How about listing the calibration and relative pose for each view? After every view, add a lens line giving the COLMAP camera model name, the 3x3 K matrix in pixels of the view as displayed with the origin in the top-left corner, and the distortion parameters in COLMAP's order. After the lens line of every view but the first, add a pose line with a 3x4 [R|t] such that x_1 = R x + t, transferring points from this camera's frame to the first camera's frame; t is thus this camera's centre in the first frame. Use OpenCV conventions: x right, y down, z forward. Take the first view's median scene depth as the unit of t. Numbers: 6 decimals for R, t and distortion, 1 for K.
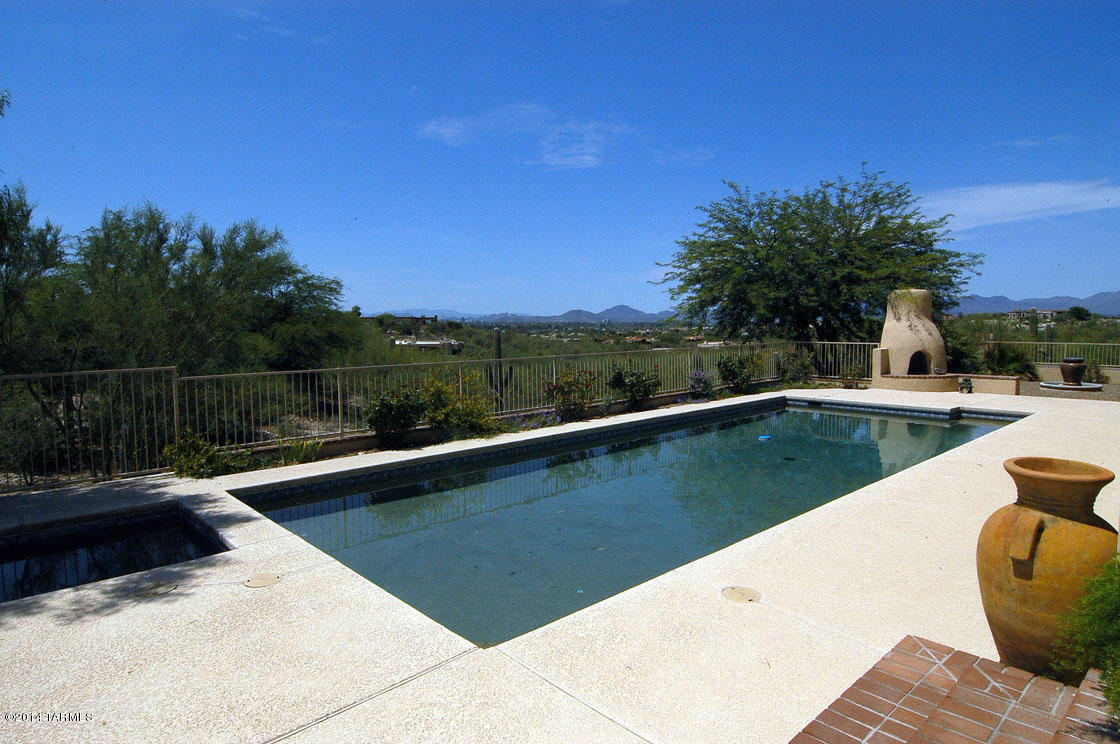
lens RADIAL K [[648.3, 0, 560.3], [0, 648.3, 370.1], [0, 0, 1]] dist [-0.006695, -0.002804]
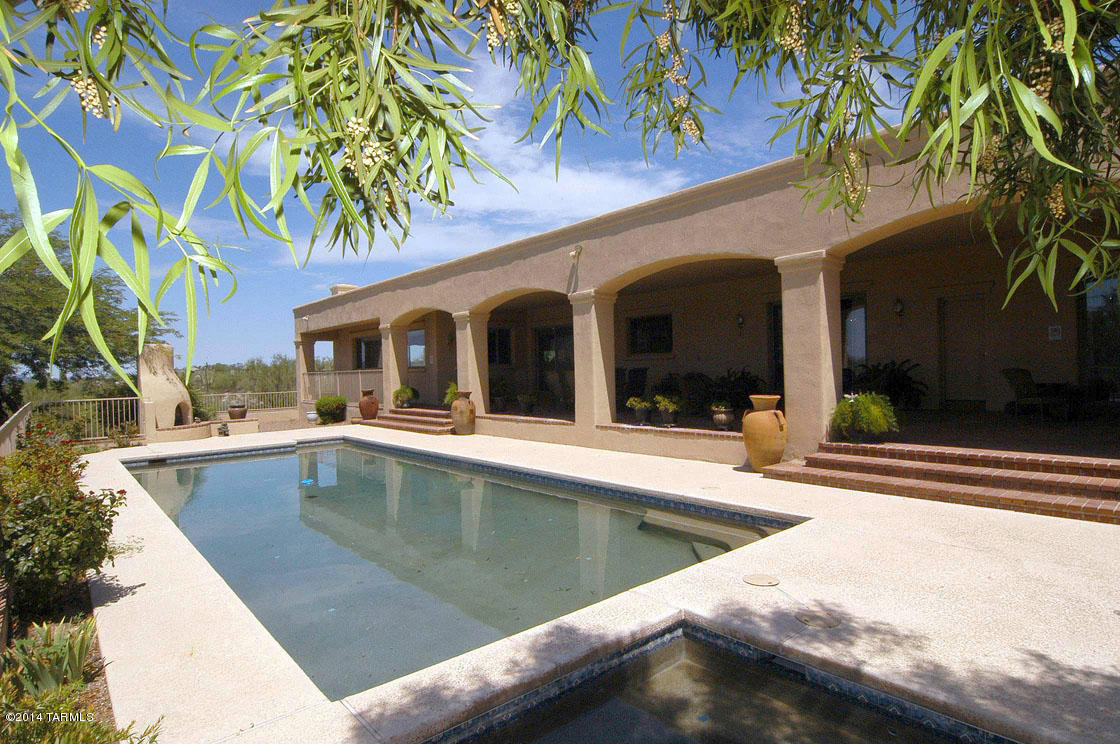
lens RADIAL K [[602.1, 0, 560.5], [0, 602.1, 372.2], [0, 0, 1]] dist [-0.004052, -0.002647]
pose [[0.034321, 0.003867, 0.999403, -1.455031], [0.103655, 0.994586, -0.007408, -0.027849], [-0.994021, 0.103847, 0.033734, 1.282554]]
